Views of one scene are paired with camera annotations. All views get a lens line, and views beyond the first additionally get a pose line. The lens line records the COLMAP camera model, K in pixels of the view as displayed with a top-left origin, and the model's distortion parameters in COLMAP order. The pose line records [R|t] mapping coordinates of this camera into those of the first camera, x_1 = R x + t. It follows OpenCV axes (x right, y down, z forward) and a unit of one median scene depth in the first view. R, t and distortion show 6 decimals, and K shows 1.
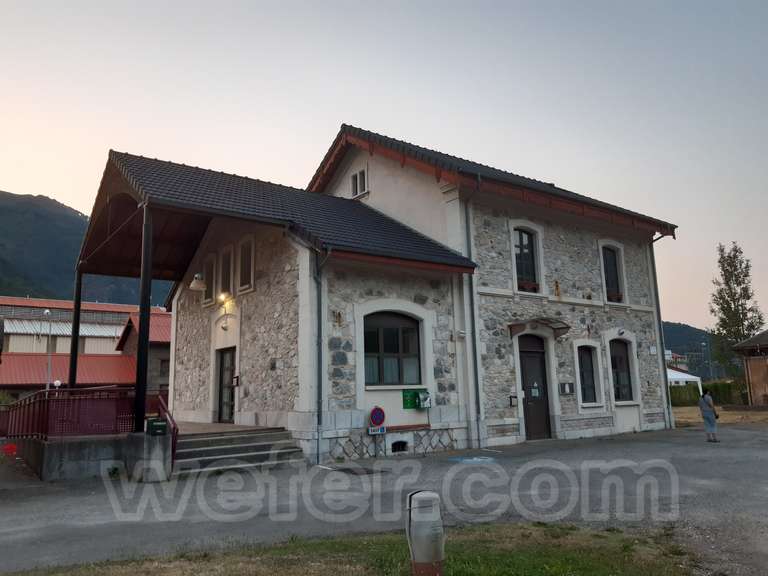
lens RADIAL K [[592.2, 0, 383.9], [0, 592.2, 276.4], [0, 0, 1]] dist [0.092566, -0.188981]
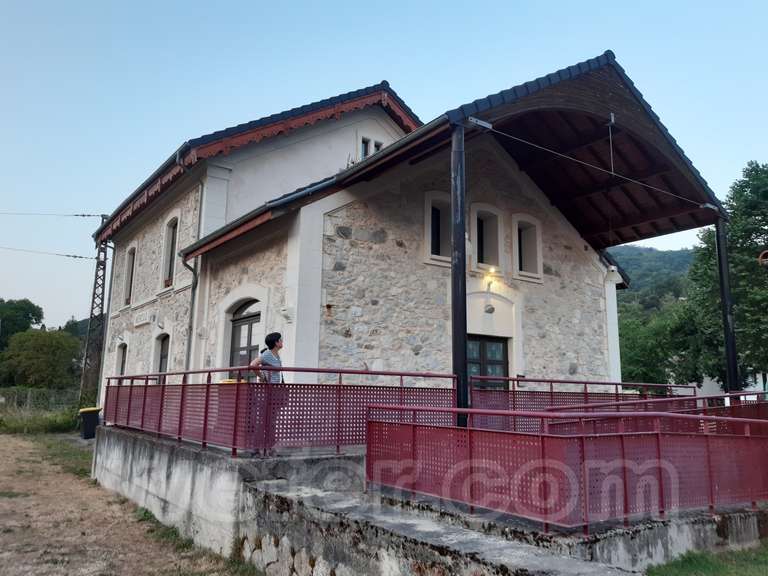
lens RADIAL K [[590.2, 0, 381.1], [0, 590.2, 283.2], [0, 0, 1]] dist [0.120692, -0.189062]
pose [[0.020960, 0.206892, 0.978139, -0.959296], [-0.205985, 0.958258, -0.198273, 0.219236], [-0.978331, -0.197326, 0.062702, 1.020331]]
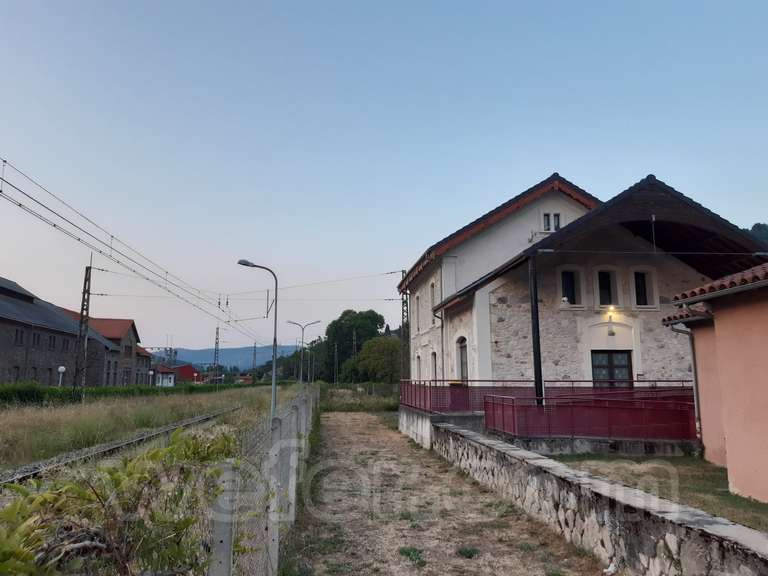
lens RADIAL K [[592.2, 0, 383.9], [0, 592.2, 276.4], [0, 0, 1]] dist [0.092566, -0.188981]
pose [[0.517034, 0.168359, 0.839244, -1.443623], [-0.171137, 0.981002, -0.091363, 0.151939], [-0.838682, -0.096388, 0.536024, 0.694329]]
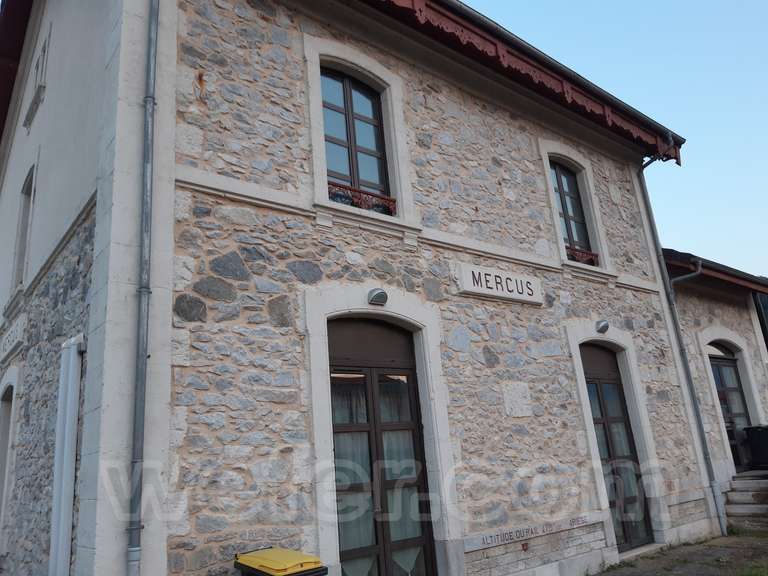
lens RADIAL K [[584.0, 0, 384.0], [0, 584.0, 288.0], [0, 0, 1]] dist [0.003036, 0.001187]
pose [[0.998116, -0.045700, 0.040935, 0.231166], [0.049737, 0.993360, -0.103743, 0.113016], [-0.035922, 0.105584, 0.993761, 0.608269]]
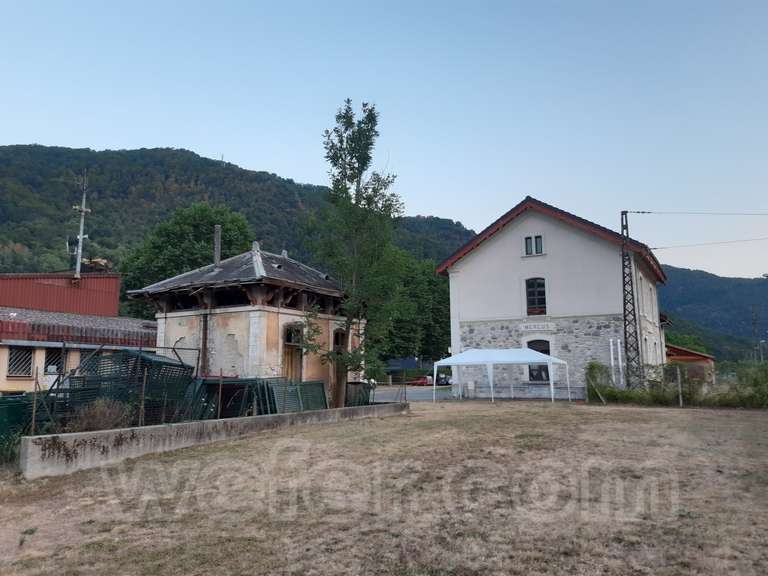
lens RADIAL K [[592.2, 0, 383.9], [0, 592.2, 276.4], [0, 0, 1]] dist [0.092566, -0.188981]
pose [[0.914218, 0.089869, 0.395131, -1.142059], [-0.094161, 0.995520, -0.008562, 0.002827], [-0.394130, -0.029378, 0.918585, -0.321211]]
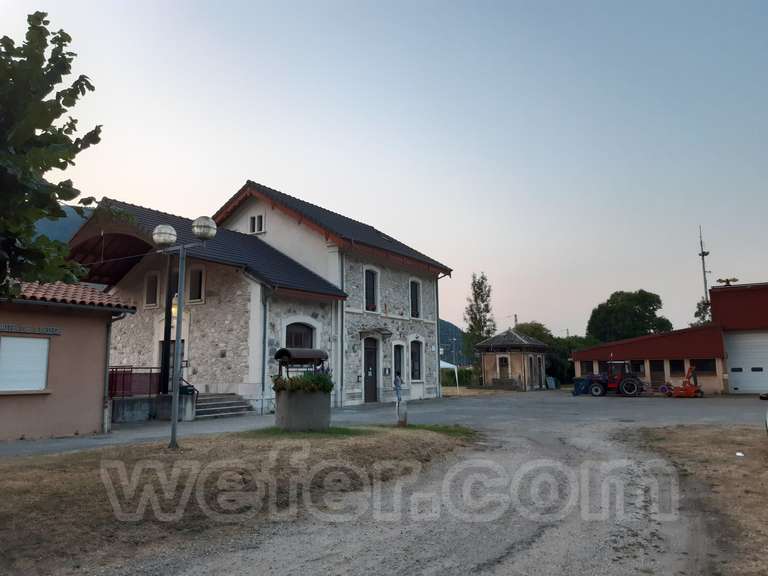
lens RADIAL K [[592.2, 0, 383.9], [0, 592.2, 276.4], [0, 0, 1]] dist [0.092566, -0.188981]
pose [[0.927934, 0.073436, 0.365439, -0.303199], [-0.082900, 0.996505, 0.010250, -0.083113], [-0.363409, -0.039806, 0.930779, -0.474265]]
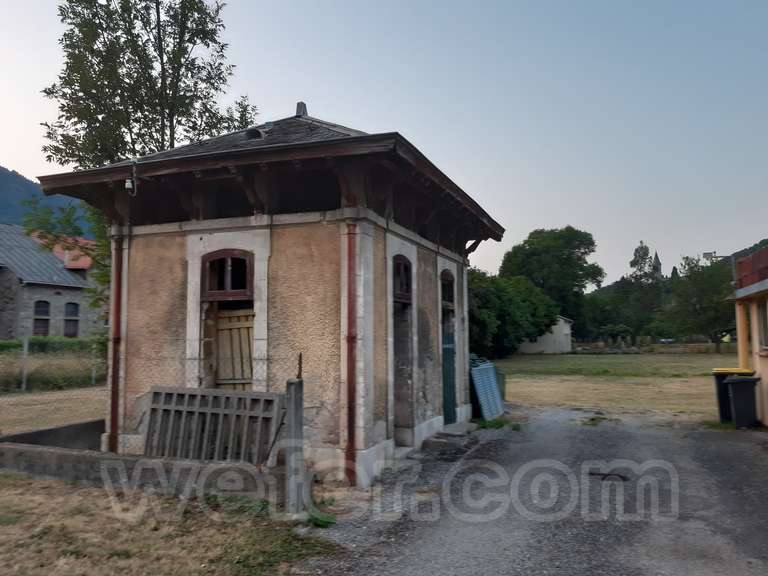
lens RADIAL K [[592.2, 0, 383.9], [0, 592.2, 276.4], [0, 0, 1]] dist [0.092566, -0.188981]
pose [[0.849091, 0.071782, 0.523347, 1.051389], [-0.116941, 0.991686, 0.053708, 0.237821], [-0.515141, -0.106804, 0.850425, 1.366411]]
